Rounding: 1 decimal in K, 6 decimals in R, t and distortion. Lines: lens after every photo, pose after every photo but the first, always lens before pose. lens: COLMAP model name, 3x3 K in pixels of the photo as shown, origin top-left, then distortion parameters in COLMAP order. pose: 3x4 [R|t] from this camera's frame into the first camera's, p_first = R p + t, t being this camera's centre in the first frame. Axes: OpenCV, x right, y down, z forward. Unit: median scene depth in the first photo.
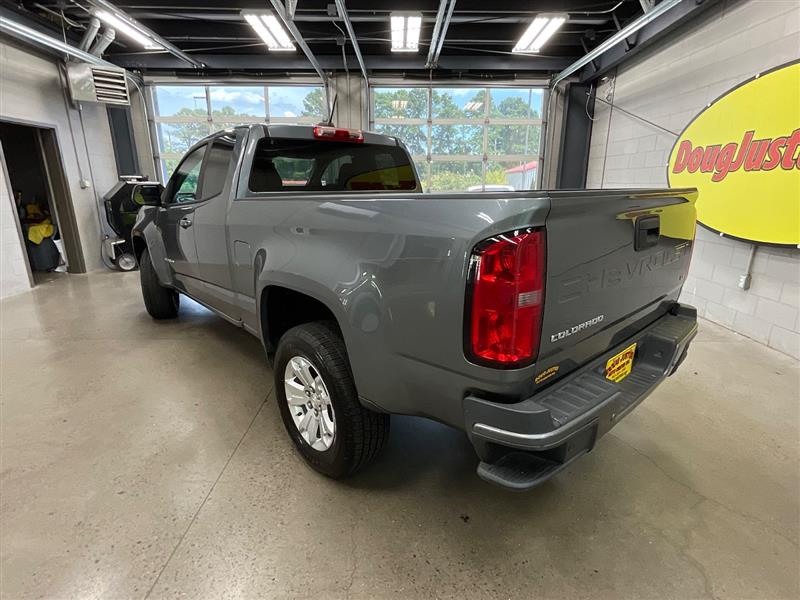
lens RADIAL K [[418.5, 0, 401.6], [0, 418.5, 301.0], [0, 0, 1]] dist [-0.018009, 0.014287]
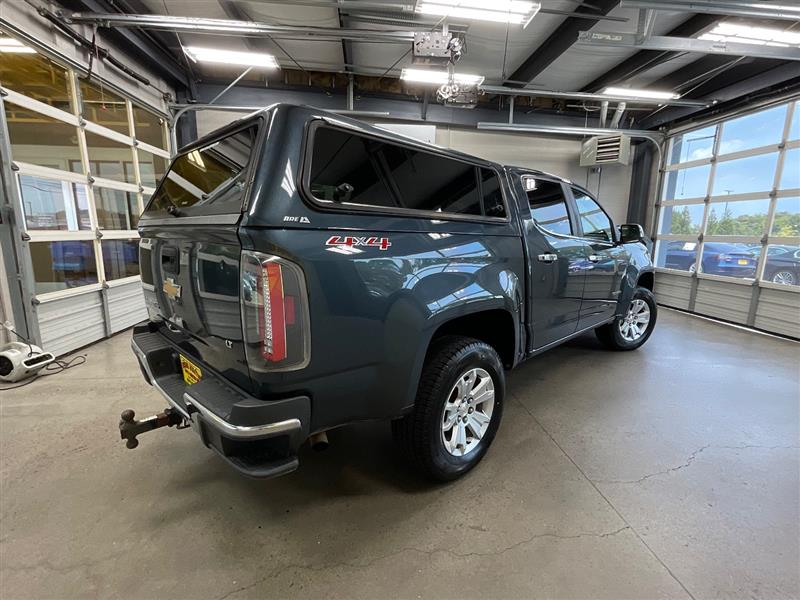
lens RADIAL K [[388.2, 0, 401.8], [0, 388.2, 301.4], [0, 0, 1]] dist [-0.018820, 0.015012]
pose [[0.084856, 0.180328, -0.979939, 0.400895], [-0.284323, 0.946978, 0.149642, -0.090543], [0.954966, 0.265921, 0.131628, 0.373588]]
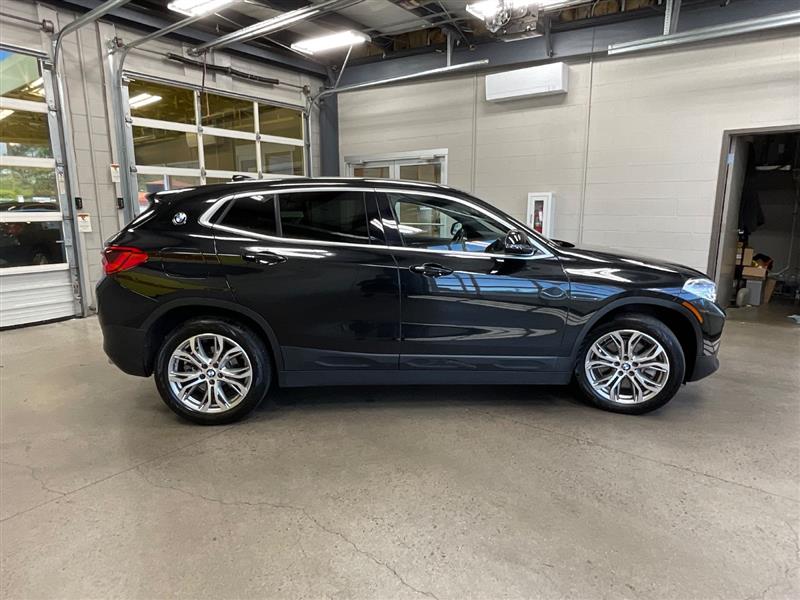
lens RADIAL K [[495.5, 0, 402.4], [0, 495.5, 301.8], [0, 0, 1]] dist [-0.026094, 0.021904]
pose [[-0.612878, 0.145374, -0.776689, 0.283566], [-0.217964, 0.913693, 0.343011, -0.251290], [0.759521, 0.379514, -0.528296, 0.929713]]
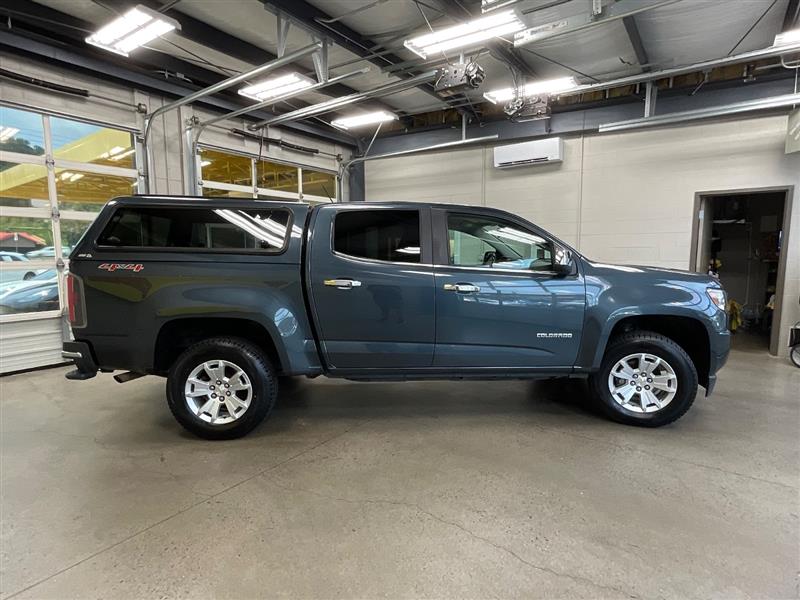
lens RADIAL K [[433.5, 0, 401.6], [0, 433.5, 301.5], [0, 0, 1]] dist [-0.020820, 0.016346]
pose [[-0.596561, 0.087598, -0.797773, 0.362392], [-0.218791, 0.938625, 0.266672, -0.240935], [0.772169, 0.333631, -0.540782, 0.879789]]
